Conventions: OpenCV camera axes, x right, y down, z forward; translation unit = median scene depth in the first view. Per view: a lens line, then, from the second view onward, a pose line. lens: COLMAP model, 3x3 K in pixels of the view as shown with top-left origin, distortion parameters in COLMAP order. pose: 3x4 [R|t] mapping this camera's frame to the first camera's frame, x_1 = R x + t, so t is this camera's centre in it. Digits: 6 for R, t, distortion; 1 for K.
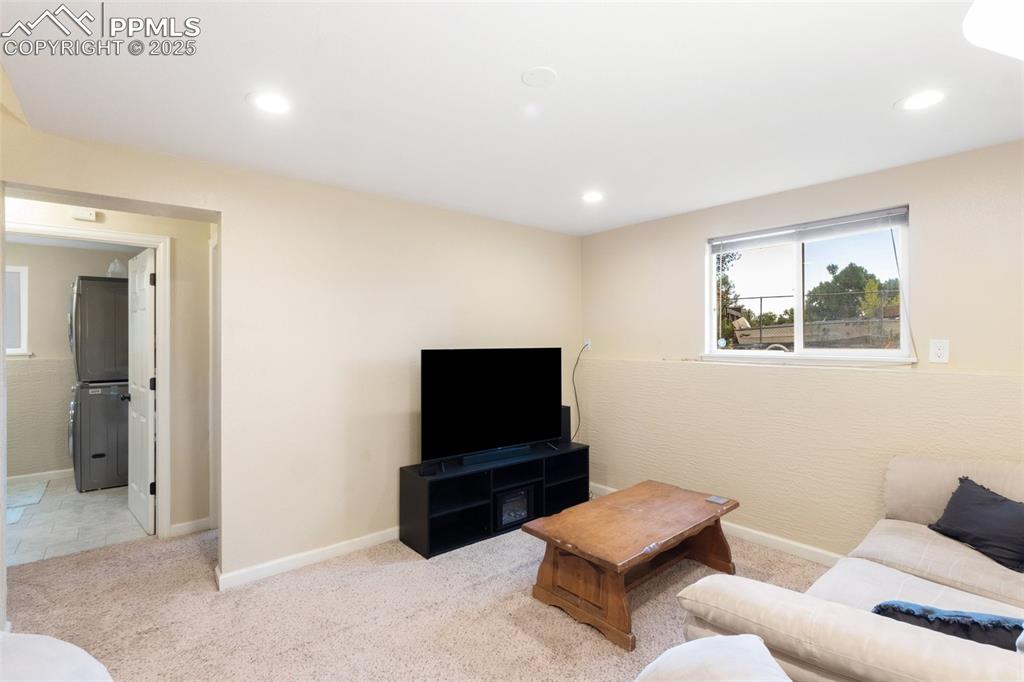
lens RADIAL K [[481.3, 0, 498.1], [0, 481.3, 345.8], [0, 0, 1]] dist [-0.002071, -0.000153]
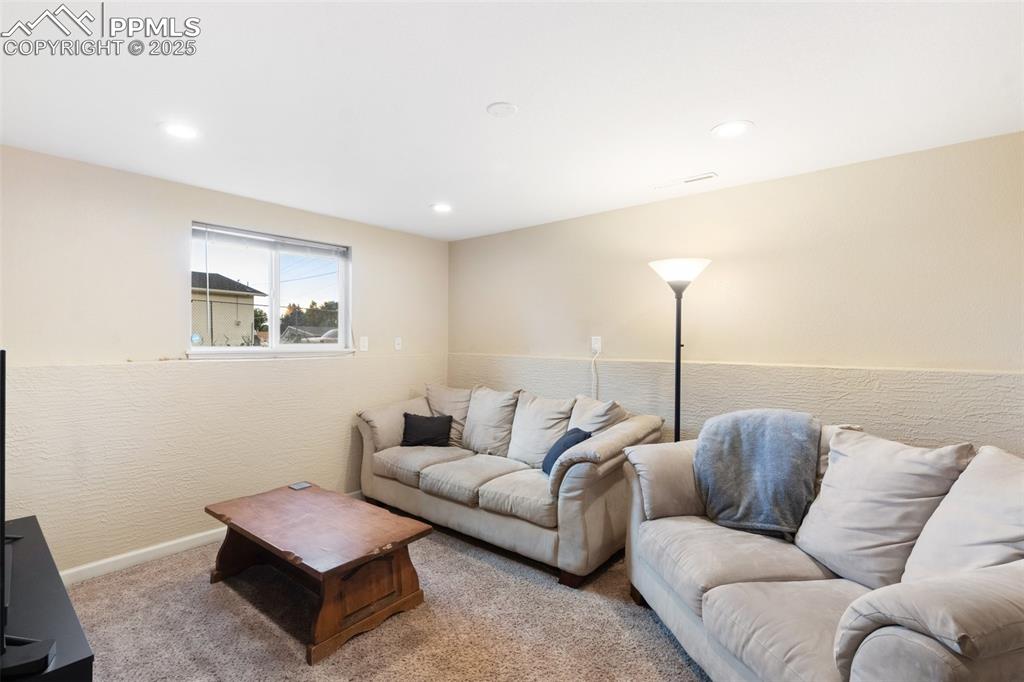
lens RADIAL K [[475.0, 0, 512.0], [0, 475.0, 341.0], [0, 0, 1]] dist [-0.000004, 0.000018]
pose [[-0.209920, -0.000894, 0.977718, -0.668163], [0.007976, 0.999965, 0.002627, 0.000685], [-0.977686, 0.008350, -0.209905, 0.758472]]
